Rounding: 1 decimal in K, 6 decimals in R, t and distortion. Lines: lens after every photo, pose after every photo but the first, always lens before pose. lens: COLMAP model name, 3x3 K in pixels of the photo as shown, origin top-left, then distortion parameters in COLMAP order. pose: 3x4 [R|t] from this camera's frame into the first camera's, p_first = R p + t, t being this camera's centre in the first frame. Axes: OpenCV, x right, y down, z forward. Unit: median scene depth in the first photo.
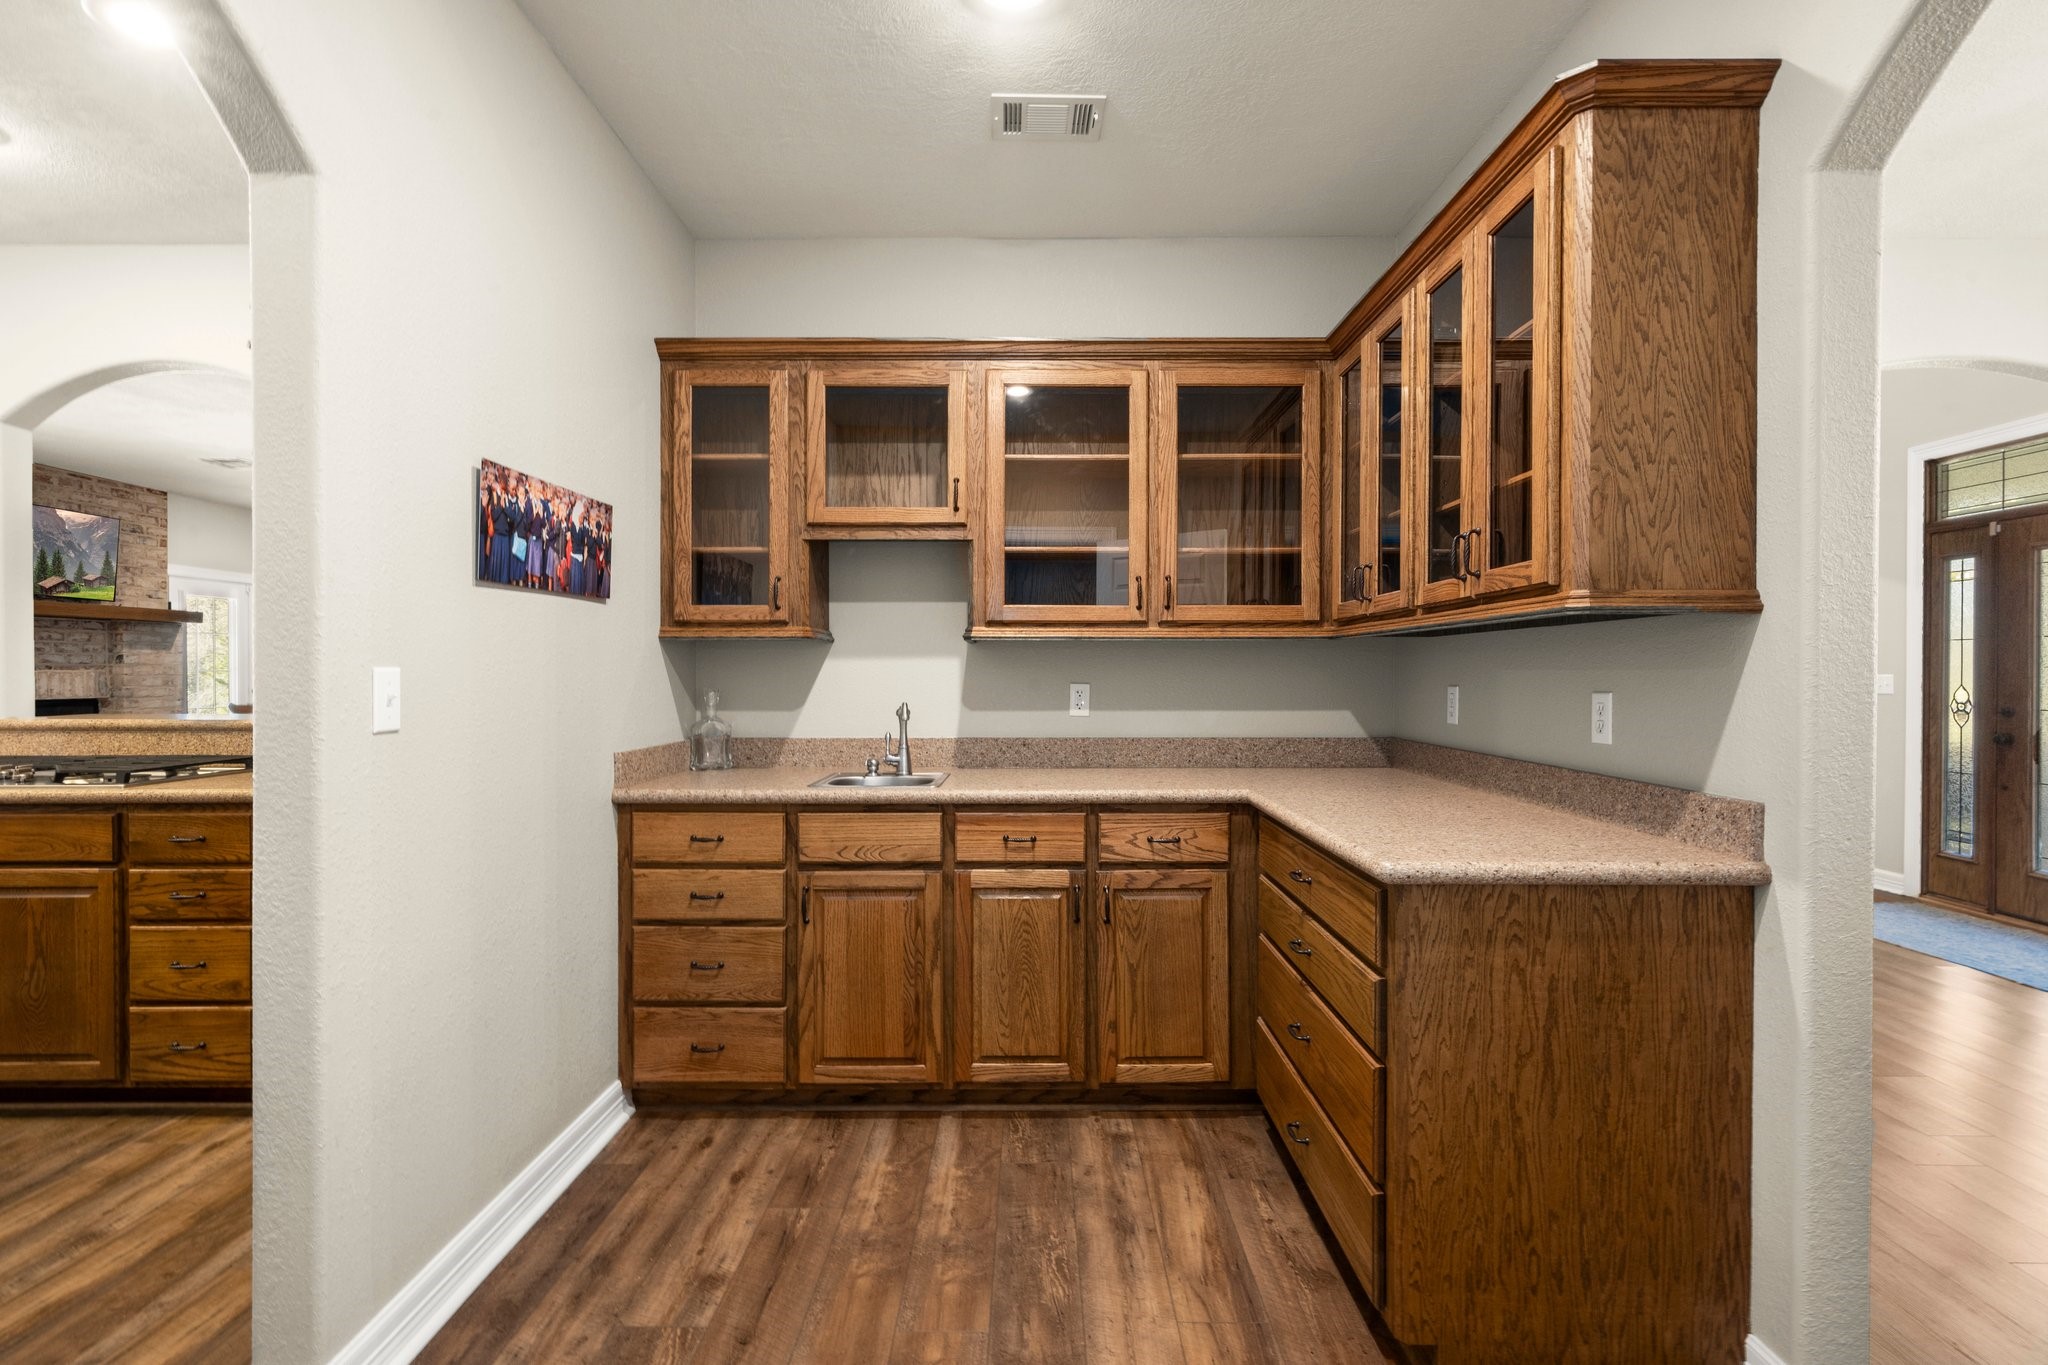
lens RADIAL K [[932.0, 0, 1027.1], [0, 932.0, 675.2], [0, 0, 1]] dist [-0.001183, -0.000172]
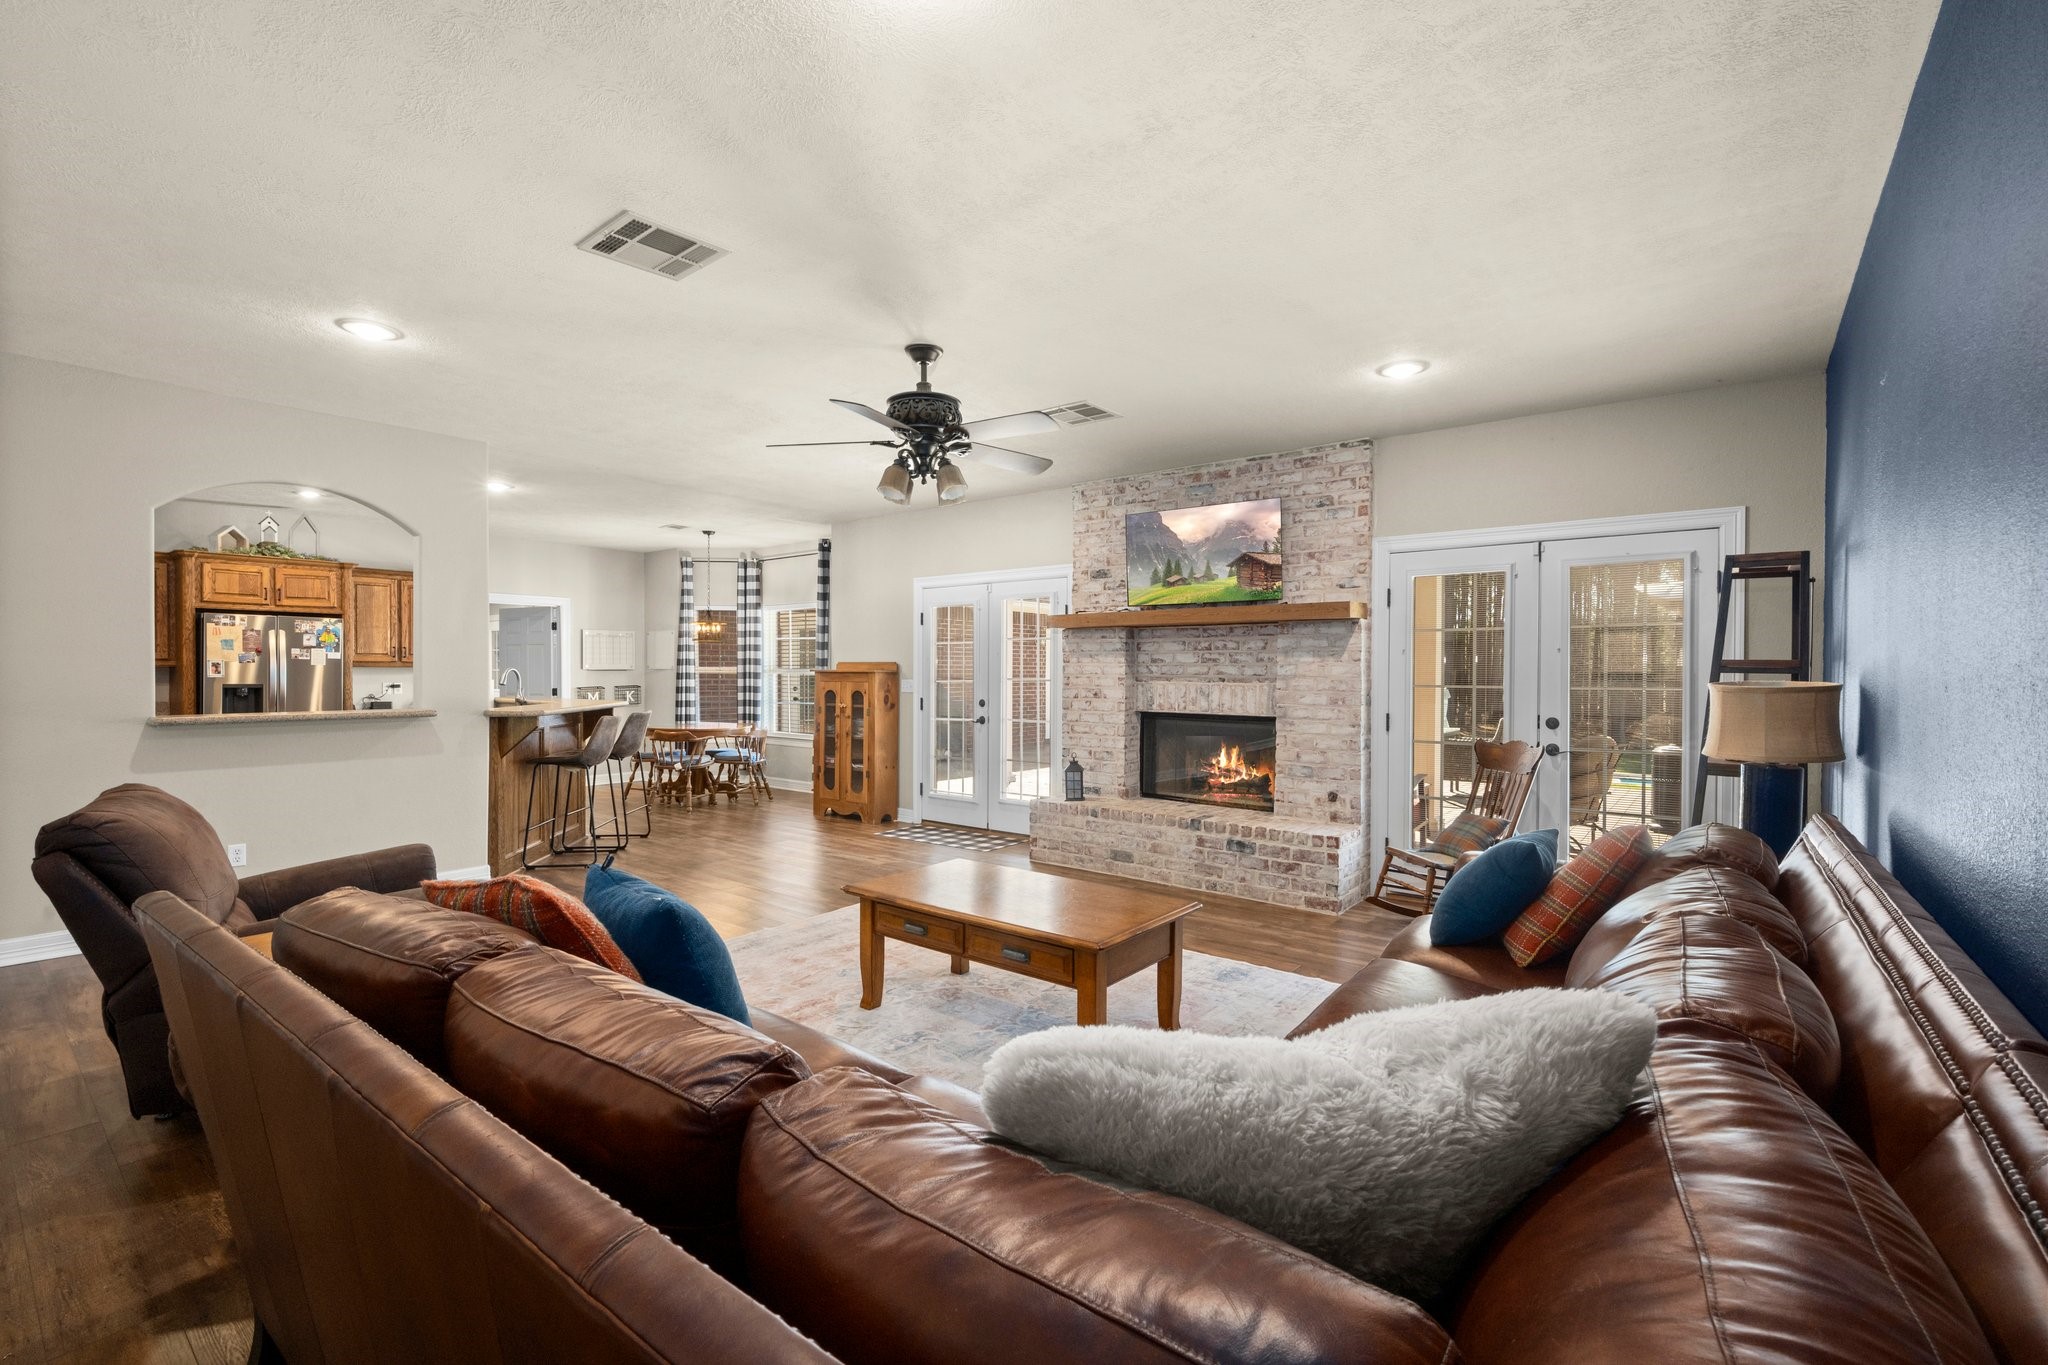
lens RADIAL K [[904.9, 0, 1031.5], [0, 904.9, 674.7], [0, 0, 1]] dist [-0.000458, -0.000096]
pose [[-0.605312, 0.002919, -0.795983, -0.212819], [-0.006872, 0.999937, 0.008892, -0.018334], [0.795959, 0.010853, -0.605254, 1.276599]]
